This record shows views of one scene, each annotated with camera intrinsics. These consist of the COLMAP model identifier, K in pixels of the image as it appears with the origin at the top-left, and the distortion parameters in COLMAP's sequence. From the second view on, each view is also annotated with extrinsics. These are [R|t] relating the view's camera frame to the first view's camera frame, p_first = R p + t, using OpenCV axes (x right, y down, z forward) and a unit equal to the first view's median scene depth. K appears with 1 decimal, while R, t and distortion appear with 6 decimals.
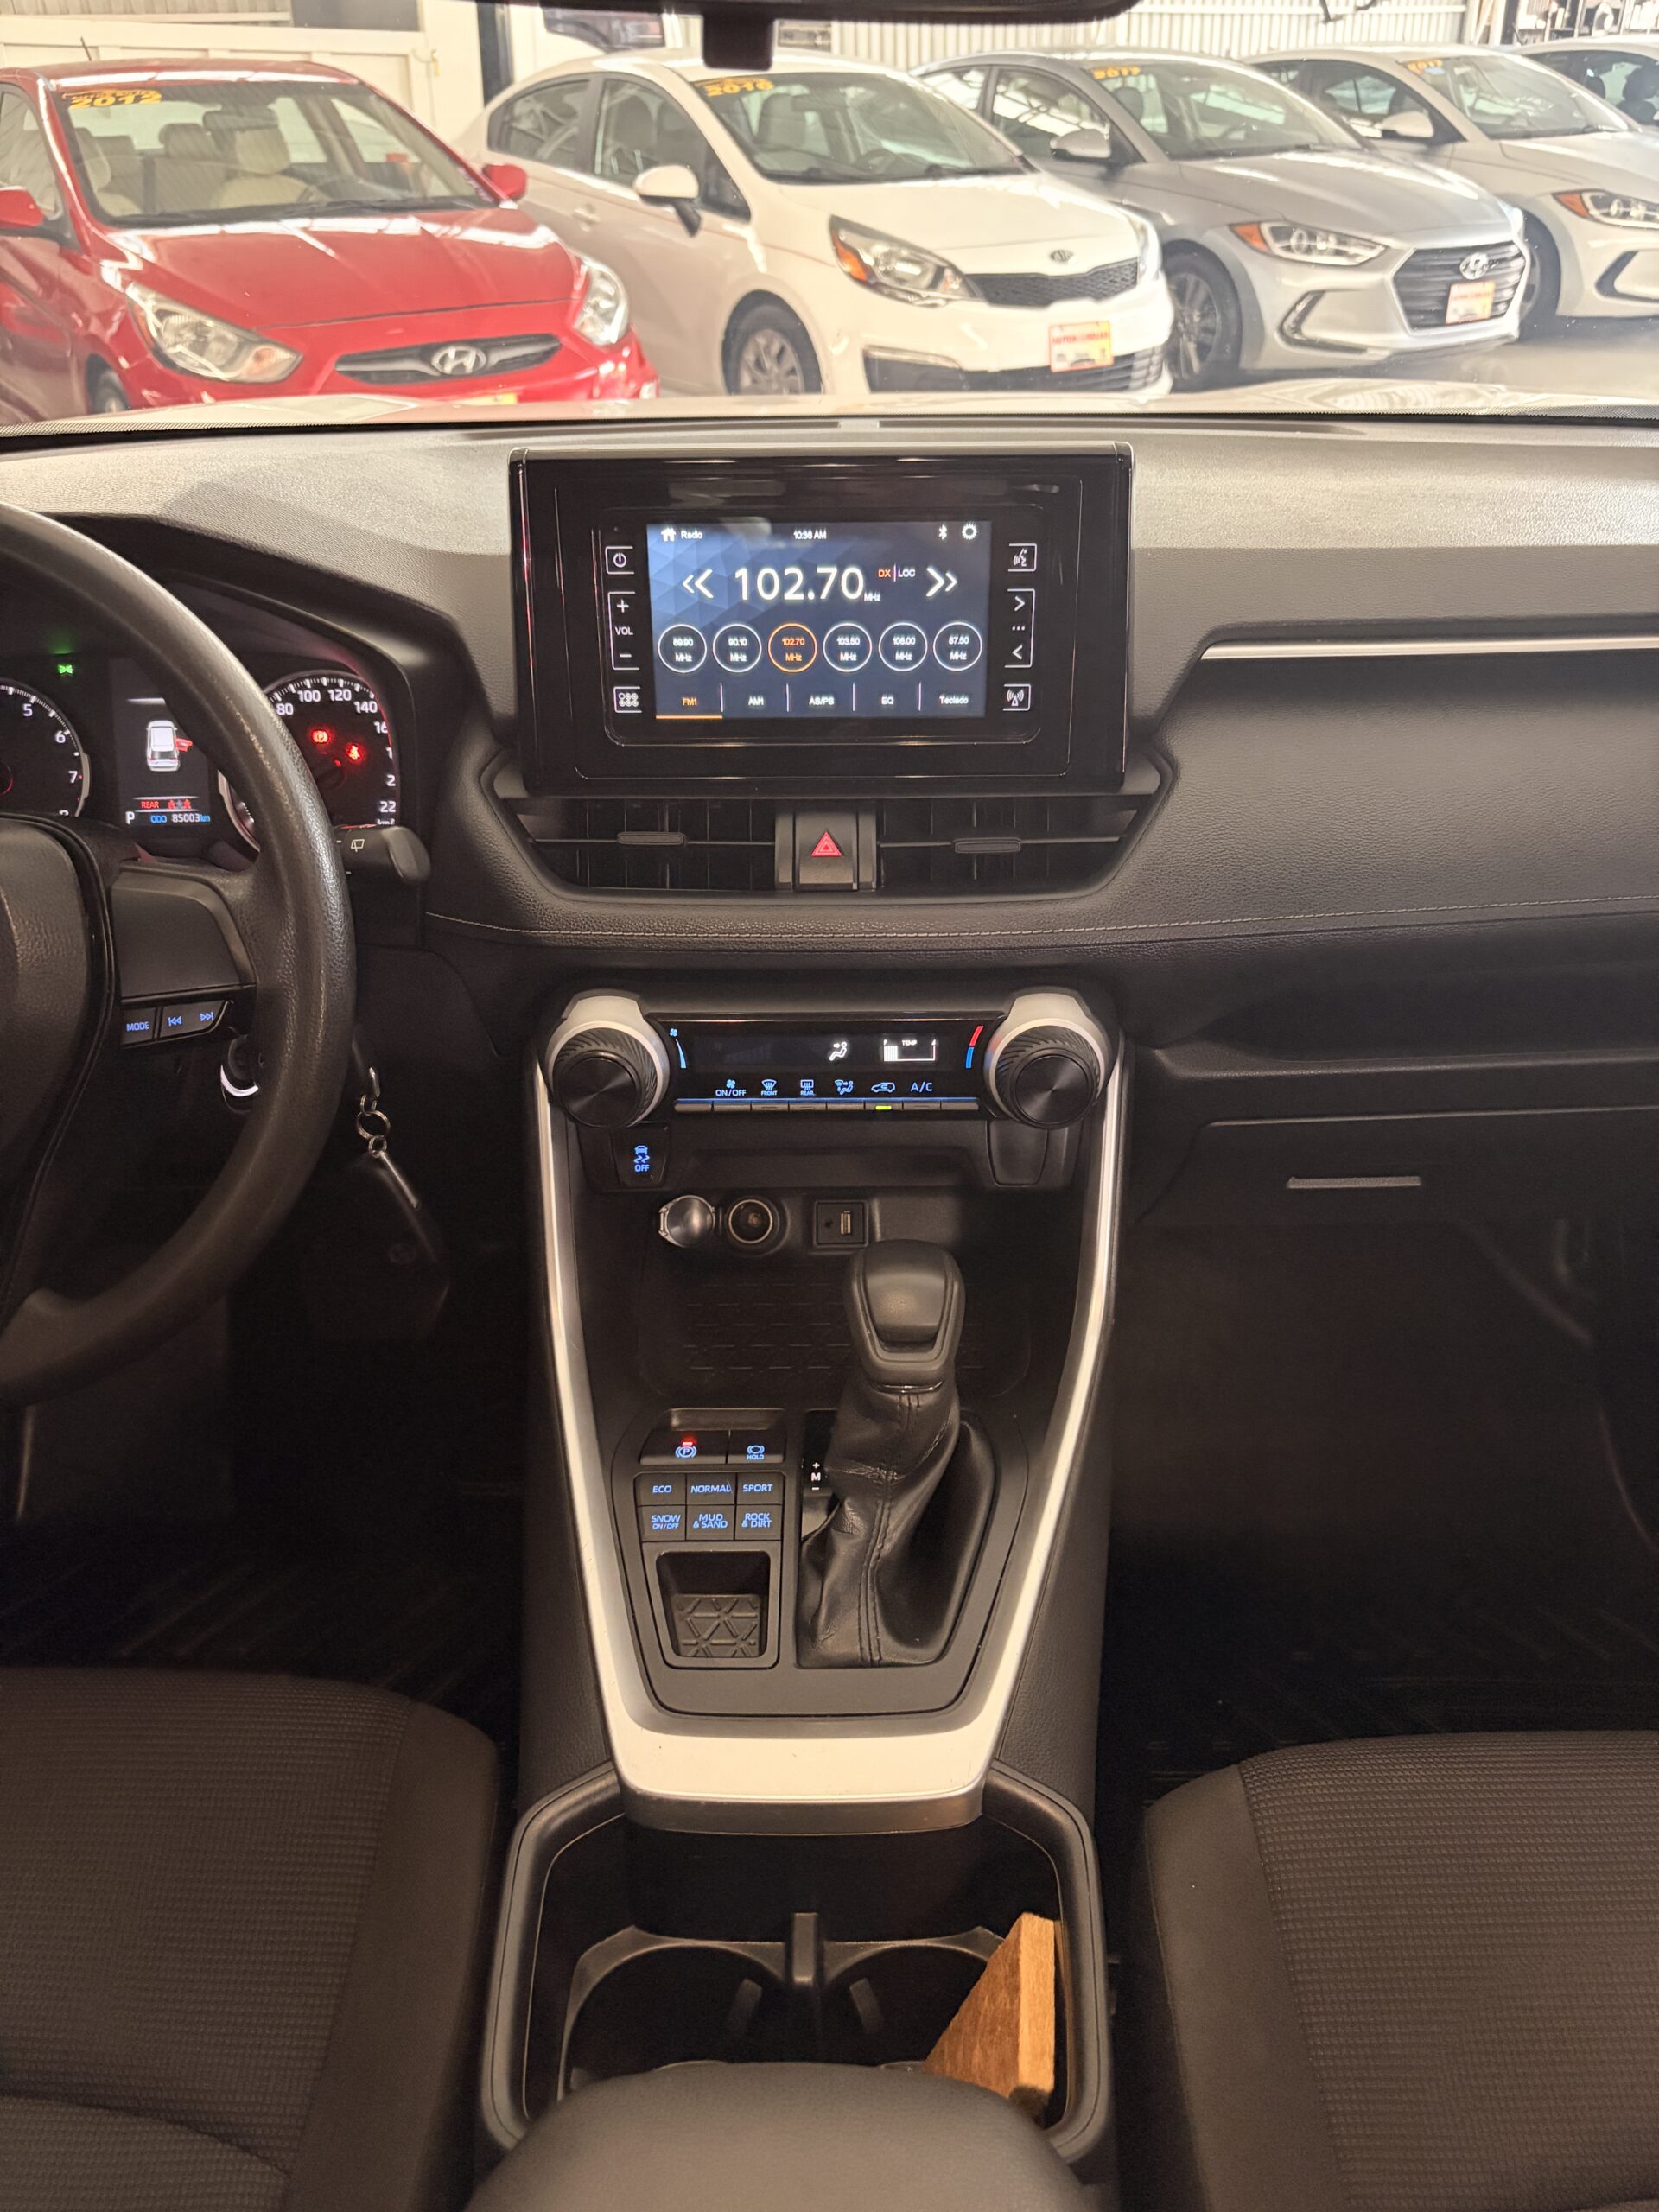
lens RADIAL K [[1662.5, 0, 825.6], [0, 1662.5, 1124.1], [0, 0, 1]] dist [0.051452, -0.058774]
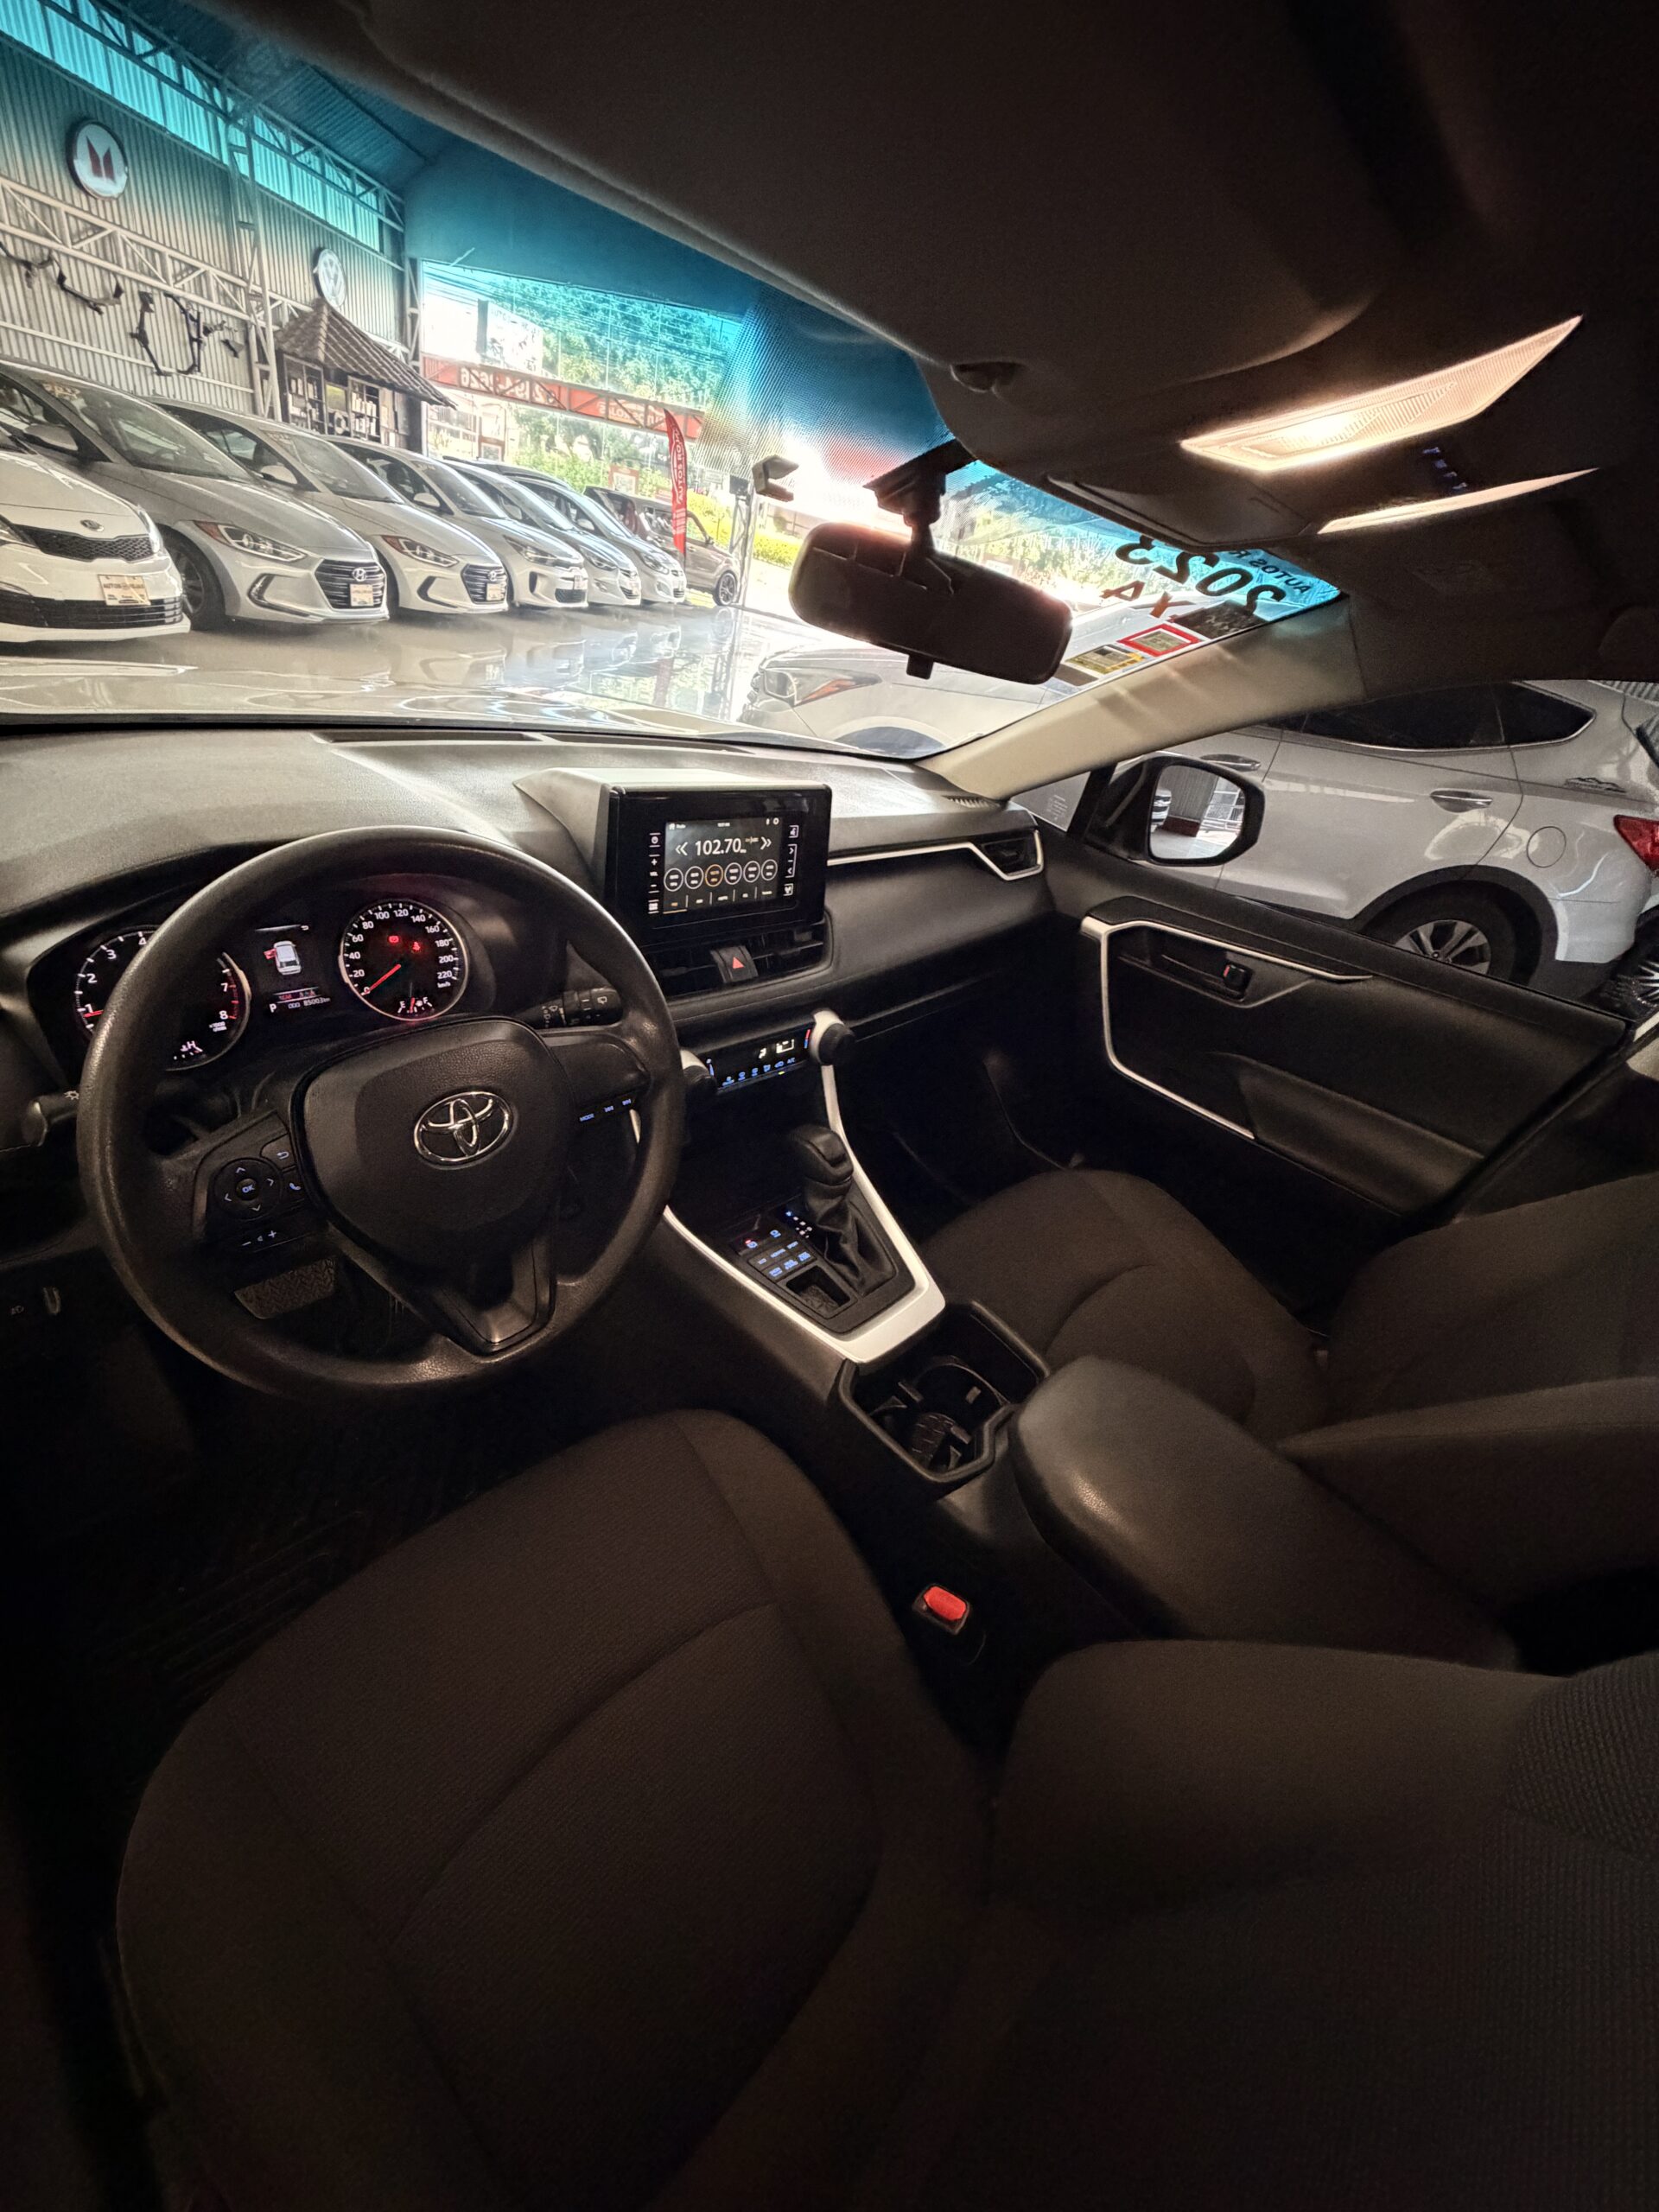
lens RADIAL K [[879.1, 0, 829.5], [0, 879.1, 1106.0], [0, 0, 1]] dist [0.011725, -0.000132]
pose [[0.672379, -0.254245, 0.695174, -0.769110], [0.202953, 0.966492, 0.157175, -0.141647], [-0.711841, 0.035407, 0.701448, 0.100004]]
